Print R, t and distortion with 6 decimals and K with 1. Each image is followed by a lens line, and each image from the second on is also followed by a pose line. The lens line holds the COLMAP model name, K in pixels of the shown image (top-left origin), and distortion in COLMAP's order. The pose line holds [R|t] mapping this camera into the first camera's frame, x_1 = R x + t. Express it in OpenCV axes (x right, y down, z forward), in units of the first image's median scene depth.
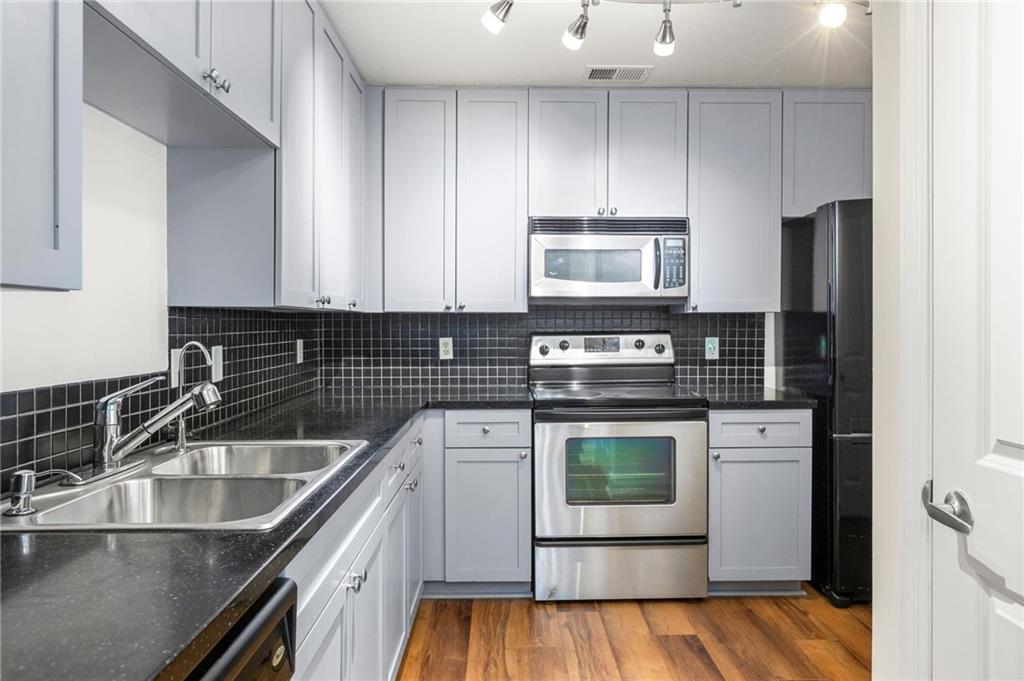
lens RADIAL K [[666.9, 0, 511.1], [0, 666.9, 336.3], [0, 0, 1]] dist [0.019644, 0.000549]
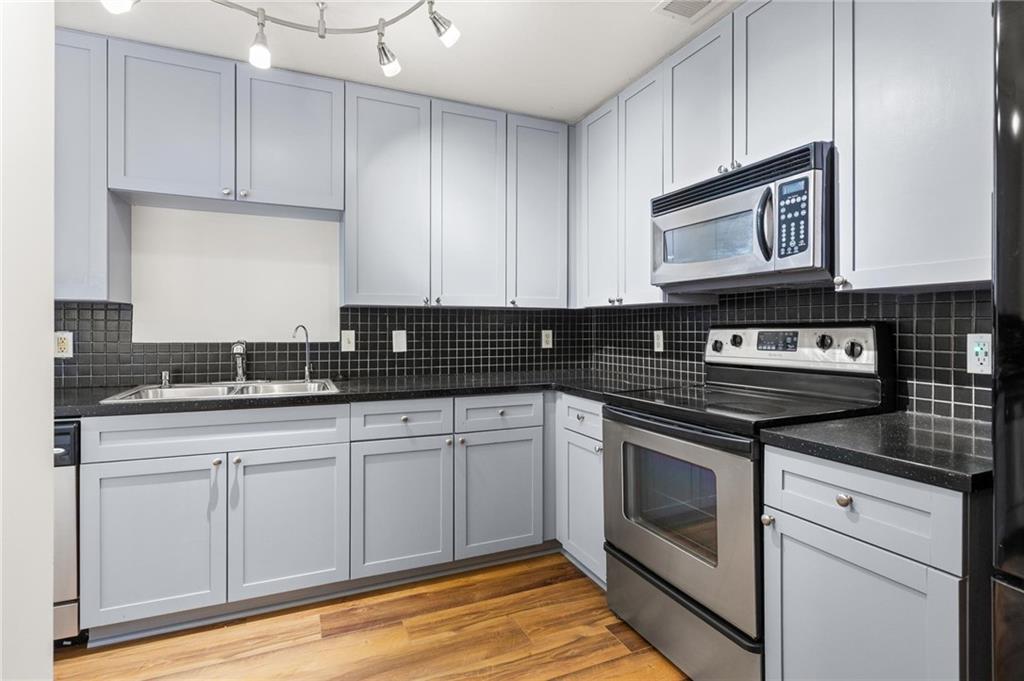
lens RADIAL K [[493.5, 0, 510.4], [0, 493.5, 330.7], [0, 0, 1]] dist [0.001659, -0.000390]
pose [[0.396013, 0.007149, -0.918217, 0.530866], [-0.018321, 0.999832, -0.000117, 0.006544], [0.918062, 0.016869, 0.396077, 0.501486]]
